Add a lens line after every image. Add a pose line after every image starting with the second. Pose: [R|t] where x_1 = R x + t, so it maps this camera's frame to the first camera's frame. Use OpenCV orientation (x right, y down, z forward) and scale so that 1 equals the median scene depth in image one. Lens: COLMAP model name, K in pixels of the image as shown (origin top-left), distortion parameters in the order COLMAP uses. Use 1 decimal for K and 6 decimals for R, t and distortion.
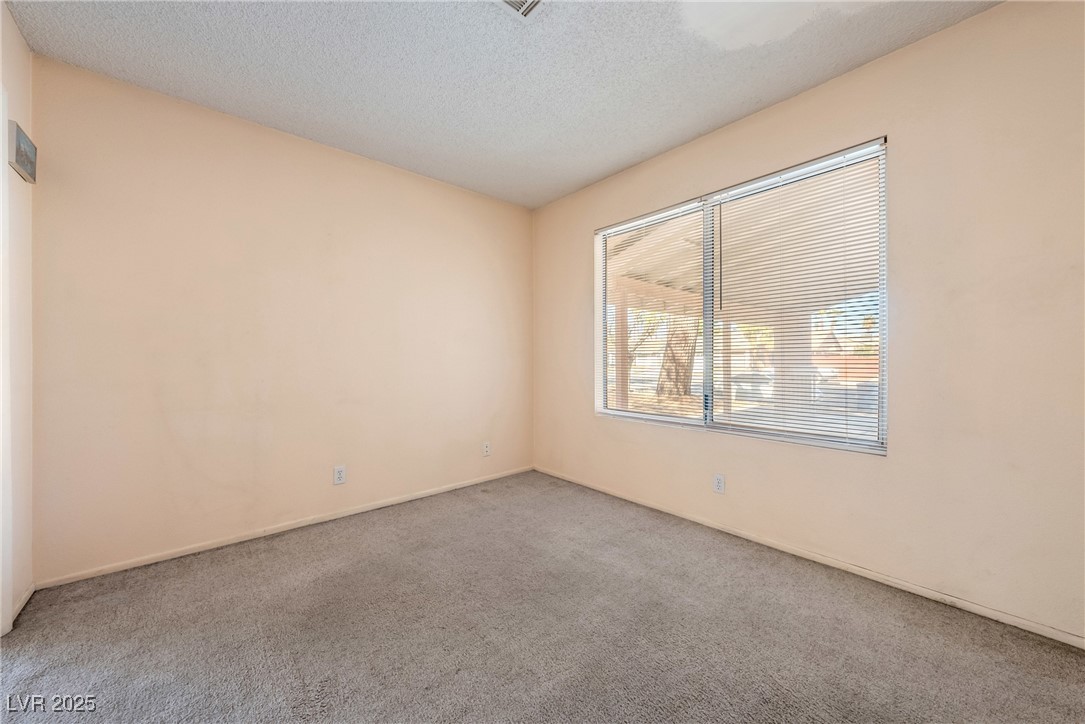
lens RADIAL K [[391.5, 0, 545.5], [0, 391.5, 362.2], [0, 0, 1]] dist [0.000004, 0.000172]
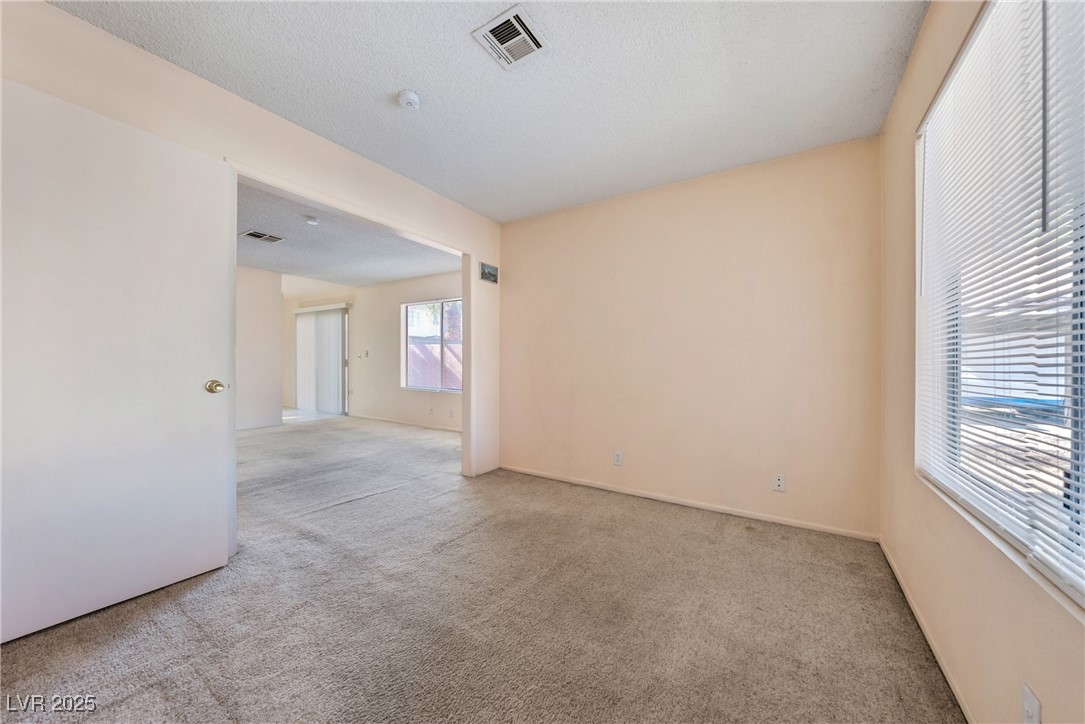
lens RADIAL K [[391.5, 0, 545.5], [0, 391.5, 362.2], [0, 0, 1]] dist [0.000004, 0.000172]
pose [[0.276442, -0.003650, -0.961024, 0.624405], [-0.023788, 0.999660, -0.010640, 0.005505], [0.960736, 0.025802, 0.276262, 0.444693]]
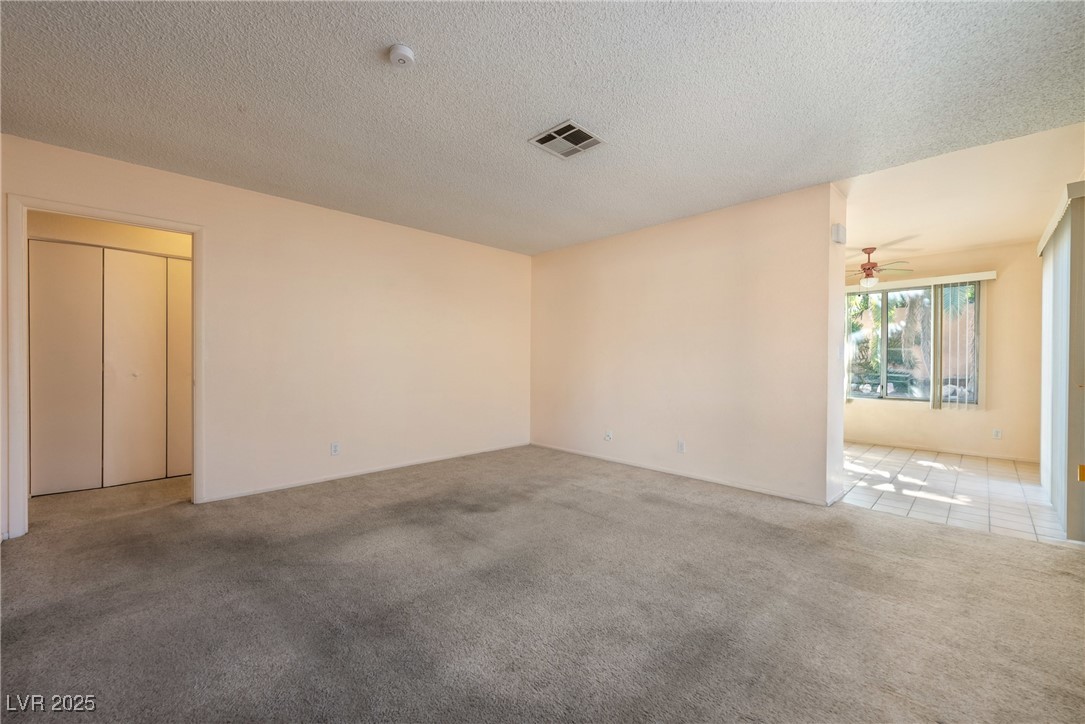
lens RADIAL K [[423.5, 0, 548.2], [0, 423.5, 362.5], [0, 0, 1]] dist [-0.000818, 0.000095]
pose [[-0.998848, -0.005405, -0.047675, -1.312550], [-0.006304, 0.999805, 0.018730, -0.025650], [0.047565, 0.019009, -0.998687, 0.743459]]
